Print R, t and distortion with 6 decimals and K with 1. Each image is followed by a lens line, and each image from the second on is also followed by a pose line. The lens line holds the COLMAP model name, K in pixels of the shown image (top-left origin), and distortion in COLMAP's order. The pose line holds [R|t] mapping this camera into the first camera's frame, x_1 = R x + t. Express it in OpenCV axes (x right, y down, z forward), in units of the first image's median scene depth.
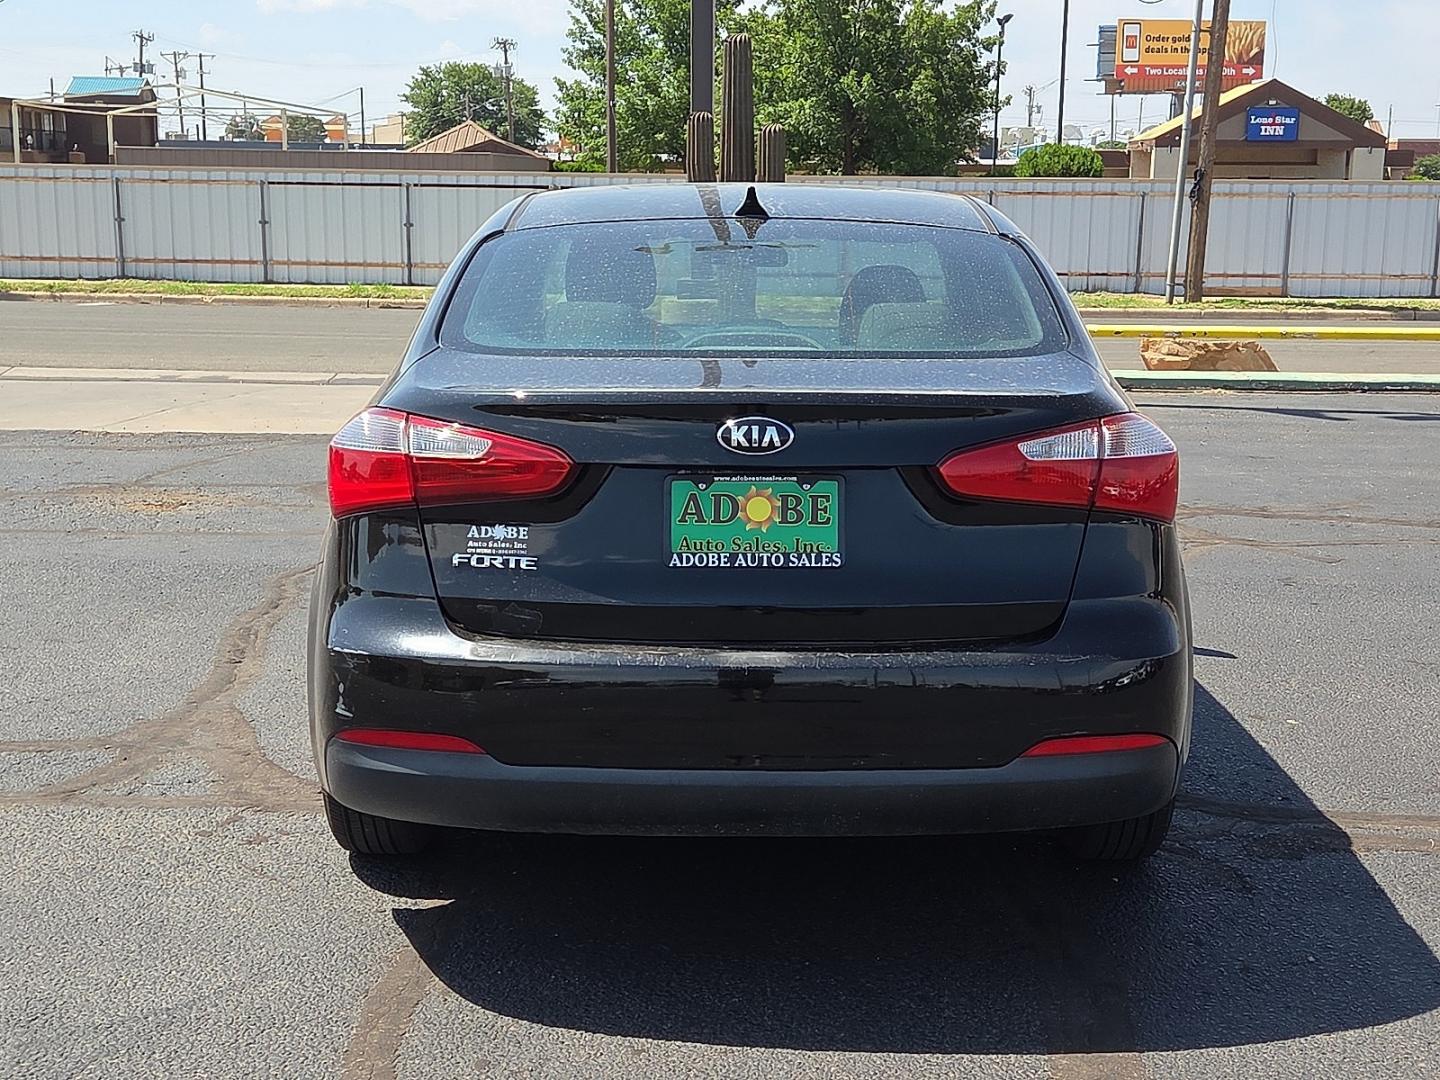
lens RADIAL K [[2176.6, 0, 751.6], [0, 2176.6, 538.4], [0, 0, 1]] dist [0.101173, -0.050811]
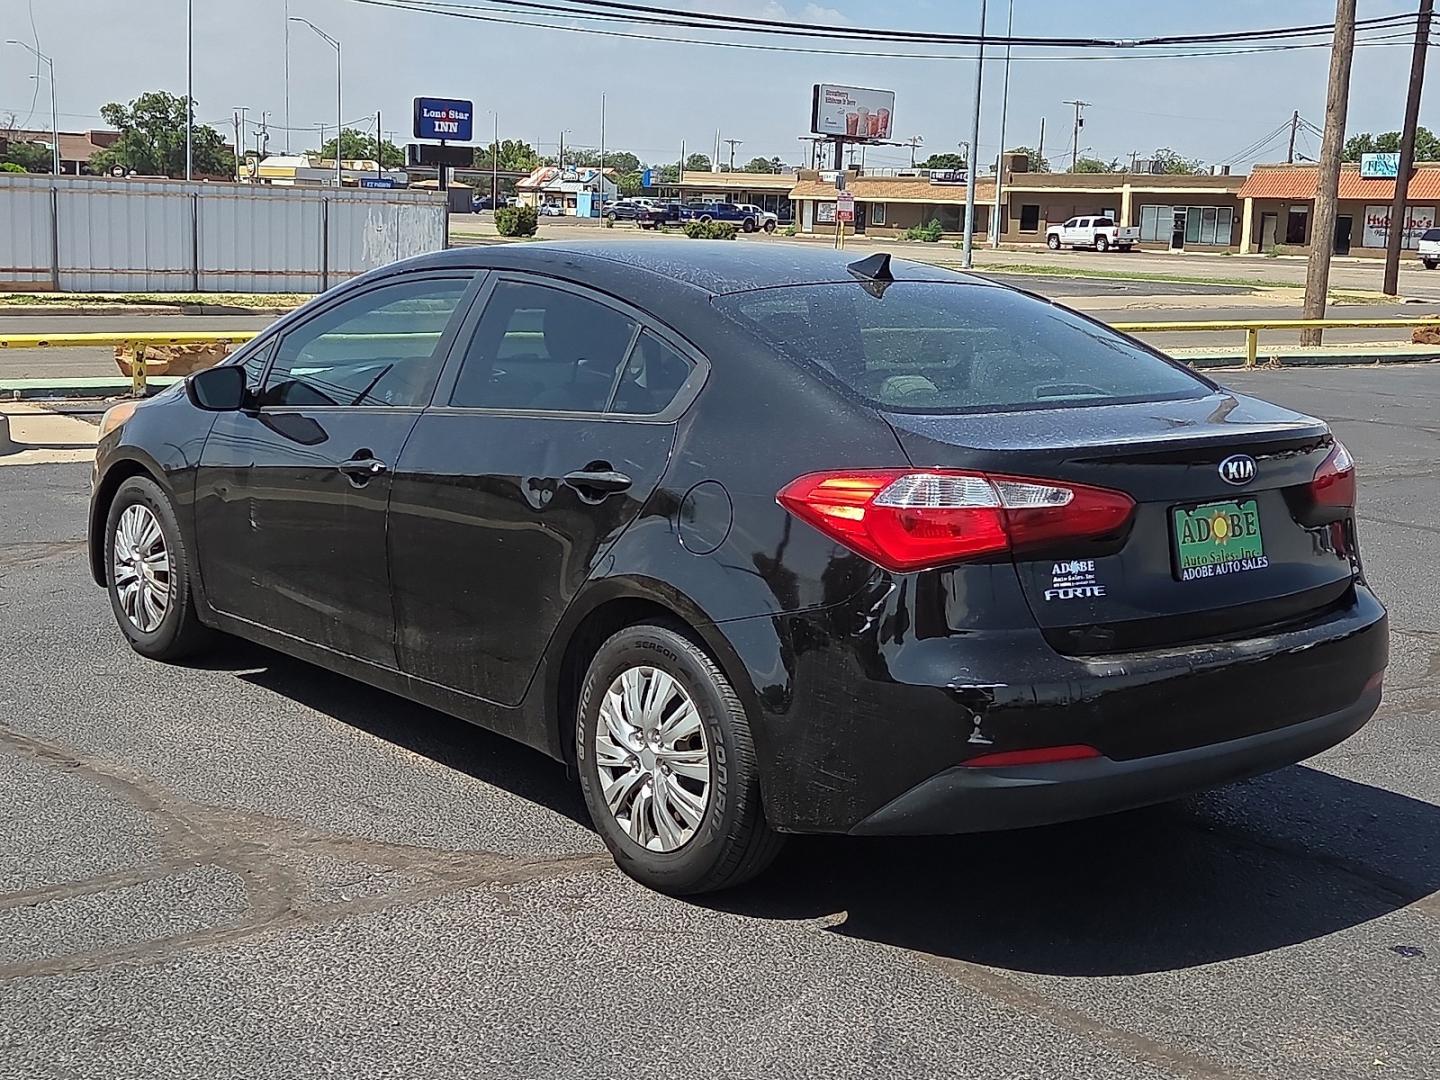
lens RADIAL K [[2176.6, 0, 751.6], [0, 2176.6, 538.4], [0, 0, 1]] dist [0.101173, -0.050811]
pose [[0.729953, -0.092347, 0.677230, -1.029497], [0.083520, 0.995457, 0.045718, -0.085893], [-0.678375, 0.023190, 0.734349, 0.256552]]
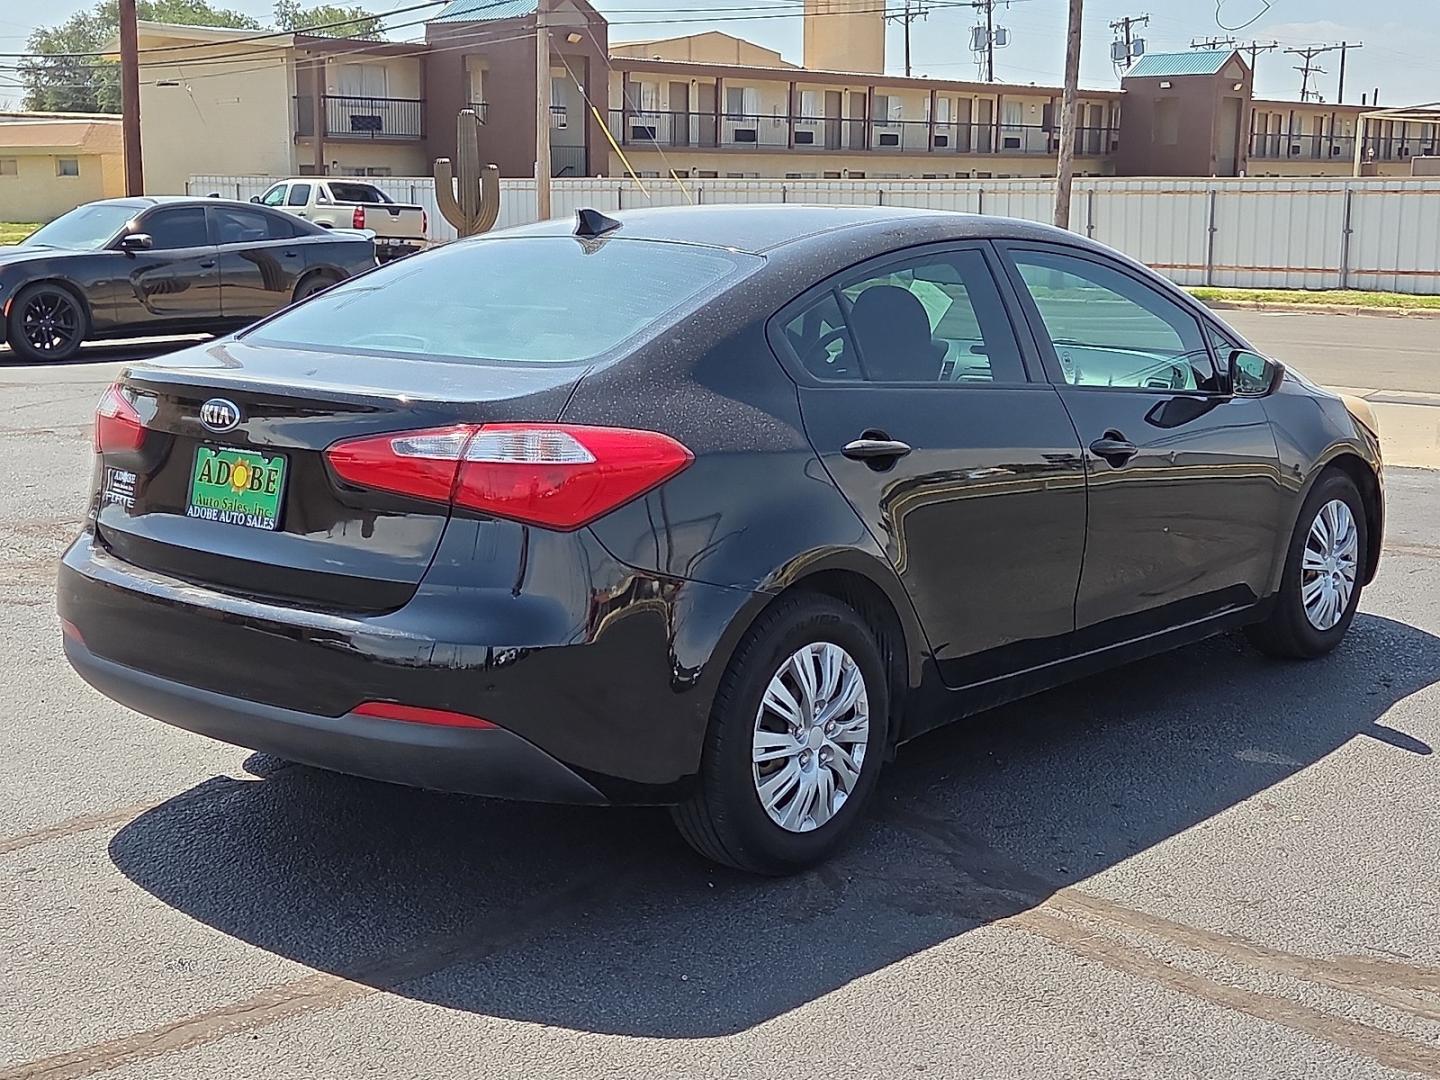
lens RADIAL K [[2186.8, 0, 777.3], [0, 2186.8, 542.3], [0, 0, 1]] dist [0.276582, 0.003989]
pose [[0.769105, 0.108649, -0.629820, 0.998723], [-0.111683, 0.993129, 0.034940, -0.052590], [0.629289, 0.043468, 0.775955, 0.228668]]
